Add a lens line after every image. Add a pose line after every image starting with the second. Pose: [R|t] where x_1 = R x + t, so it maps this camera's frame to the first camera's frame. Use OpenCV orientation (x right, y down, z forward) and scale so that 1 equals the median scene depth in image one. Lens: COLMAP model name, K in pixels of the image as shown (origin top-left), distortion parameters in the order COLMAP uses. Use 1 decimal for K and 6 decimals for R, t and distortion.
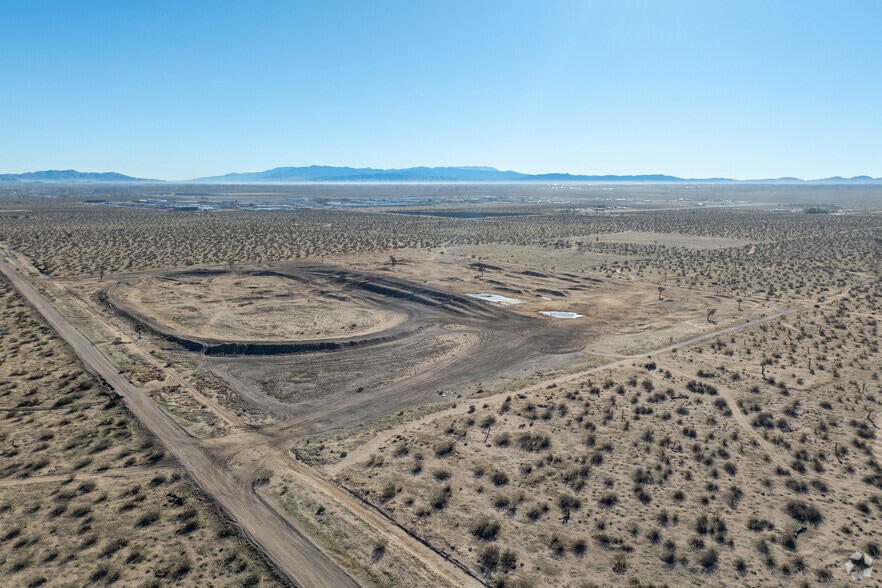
lens RADIAL K [[644.9, 0, 441.0], [0, 644.9, 294.0], [0, 0, 1]] dist [-0.040142, -0.001855]
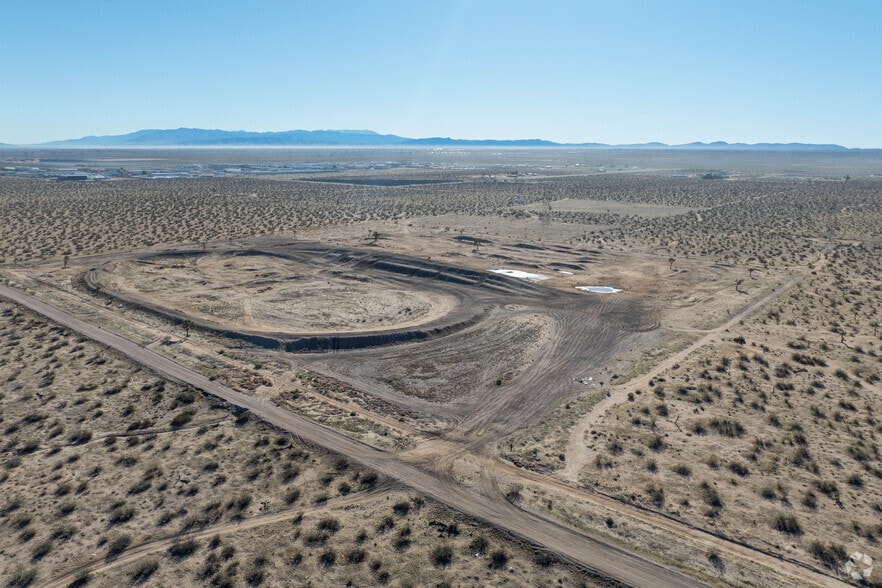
lens RADIAL K [[644.9, 0, 441.0], [0, 644.9, 294.0], [0, 0, 1]] dist [-0.040142, -0.001855]
pose [[0.982204, -0.037416, 0.184053, -0.396298], [0.027358, 0.998006, 0.056887, -0.040903], [-0.185815, -0.050839, 0.981269, 0.088063]]
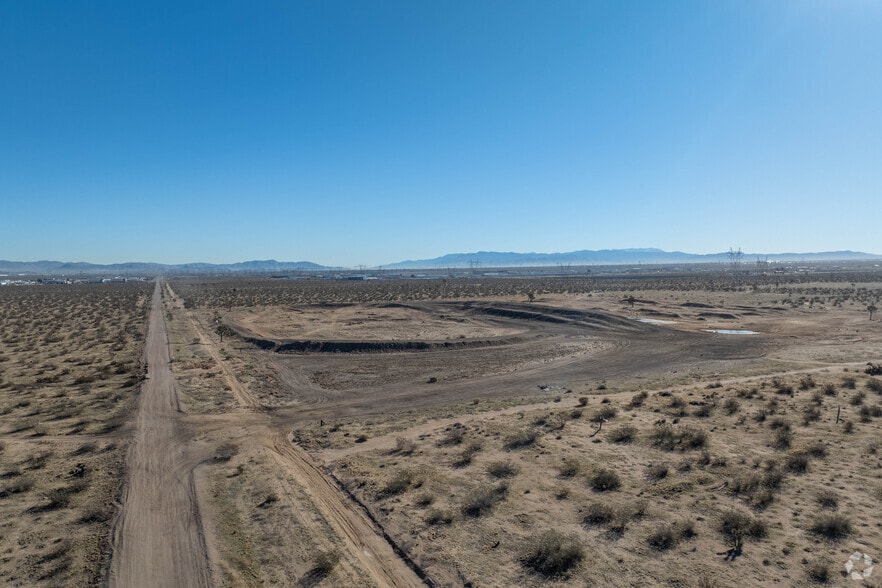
lens RADIAL K [[626.2, 0, 441.0], [0, 626.2, 294.0], [0, 0, 1]] dist [-0.041848, 0.000277]
pose [[0.966628, -0.008276, -0.256049, 0.069048], [-0.025348, 0.991484, -0.127741, 0.147222], [0.254925, 0.129968, 0.958186, 0.322956]]
